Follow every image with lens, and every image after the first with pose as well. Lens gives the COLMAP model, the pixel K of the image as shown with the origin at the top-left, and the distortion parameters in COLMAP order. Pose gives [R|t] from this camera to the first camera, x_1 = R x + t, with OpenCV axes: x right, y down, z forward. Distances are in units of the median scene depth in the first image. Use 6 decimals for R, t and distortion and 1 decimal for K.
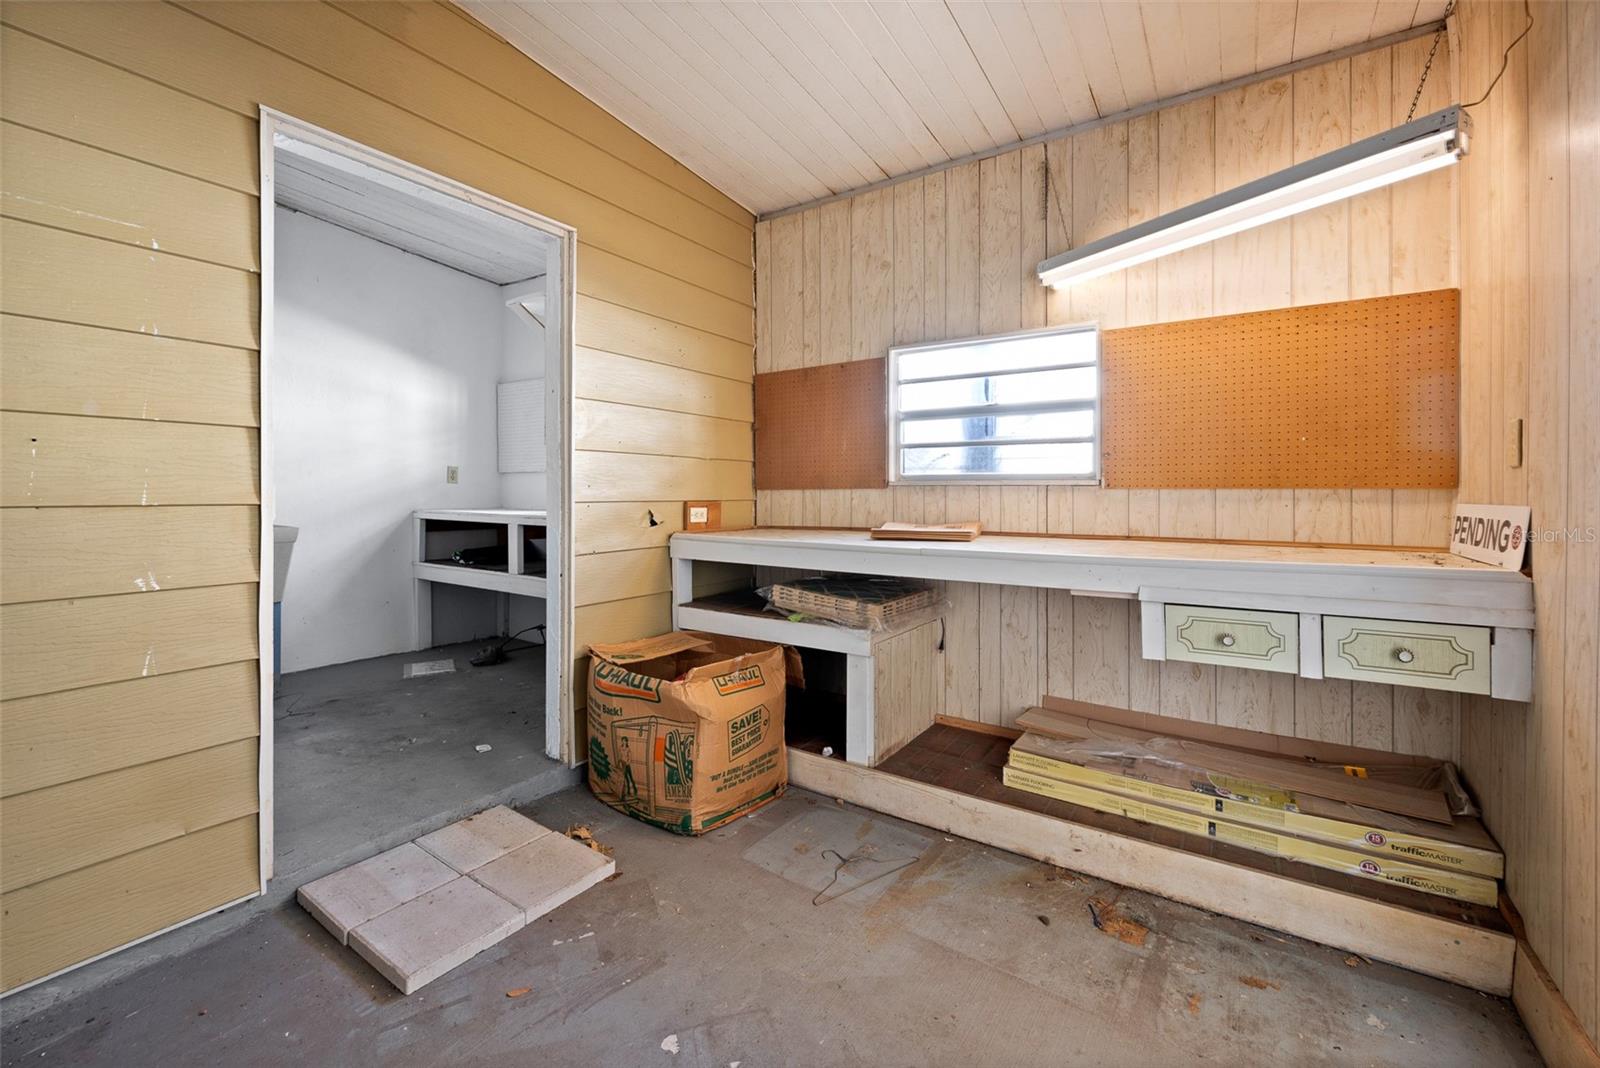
lens RADIAL K [[658.1, 0, 803.3], [0, 658.1, 498.4], [0, 0, 1]] dist [0.000838, -0.000156]
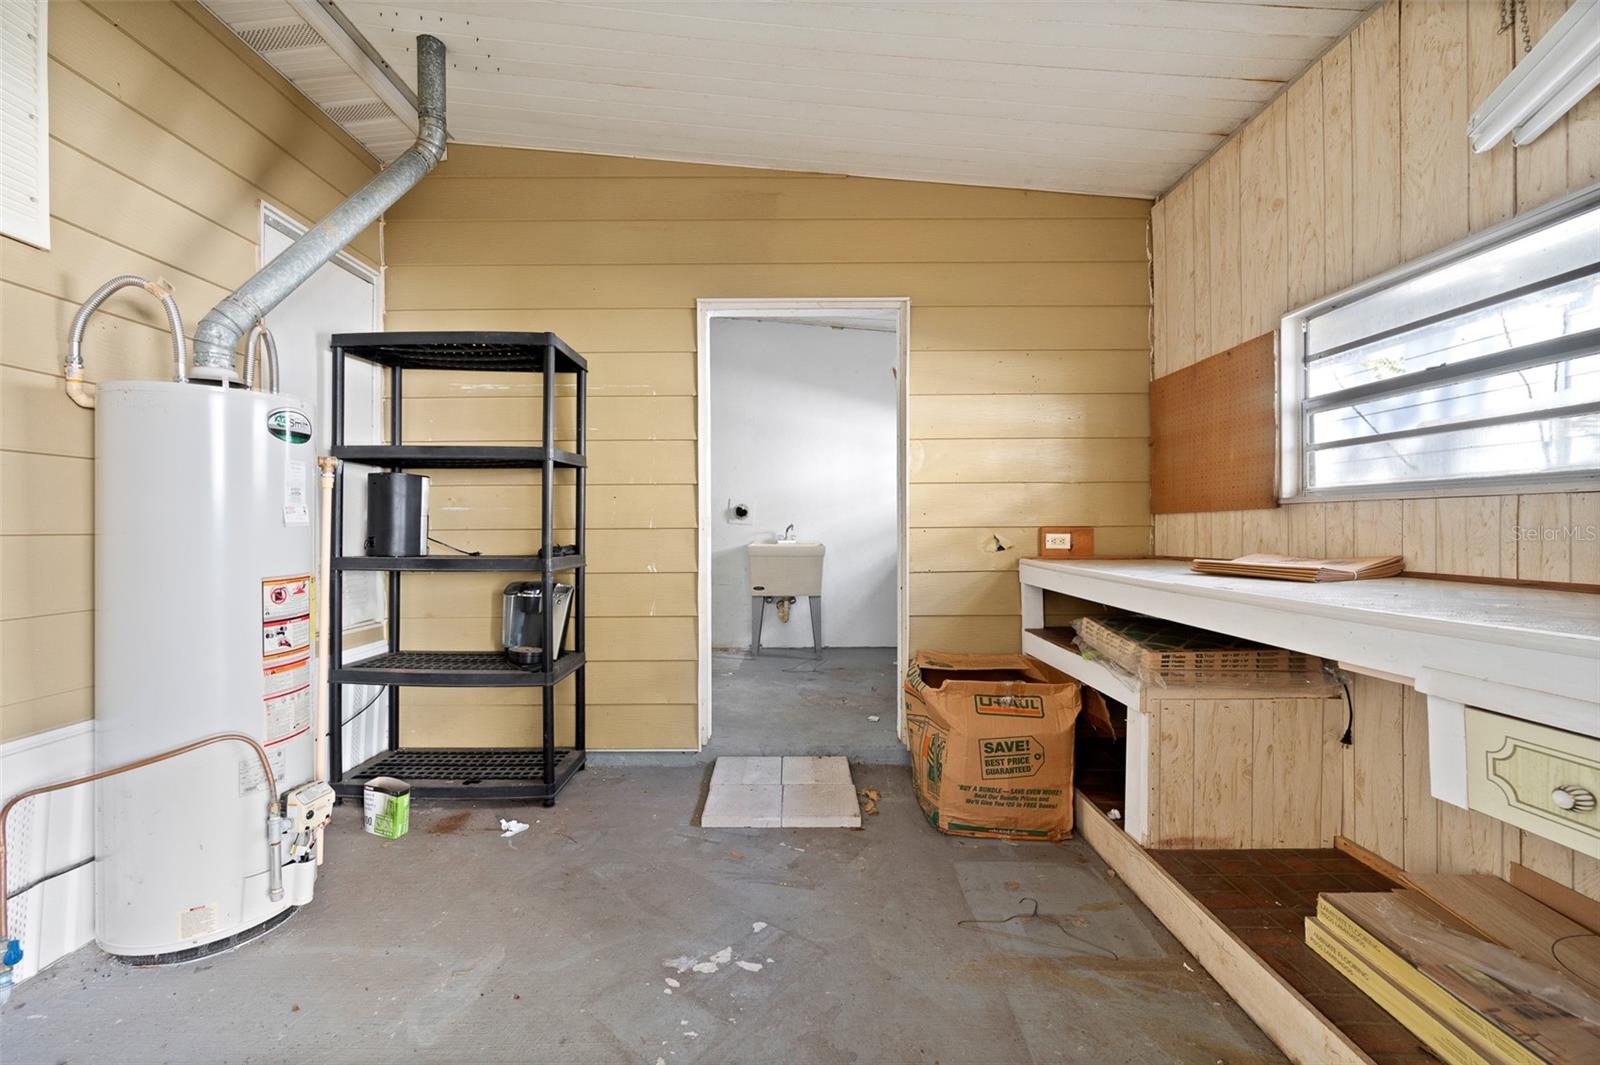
lens RADIAL K [[649.0, 0, 800.0], [0, 649.0, 532.5], [0, 0, 1]] dist [0.000592, -0.000136]
pose [[0.557143, 0.002509, -0.830413, 0.480841], [0.000586, 0.999994, 0.003414, 0.010228], [0.830416, -0.002388, 0.557138, 0.169851]]
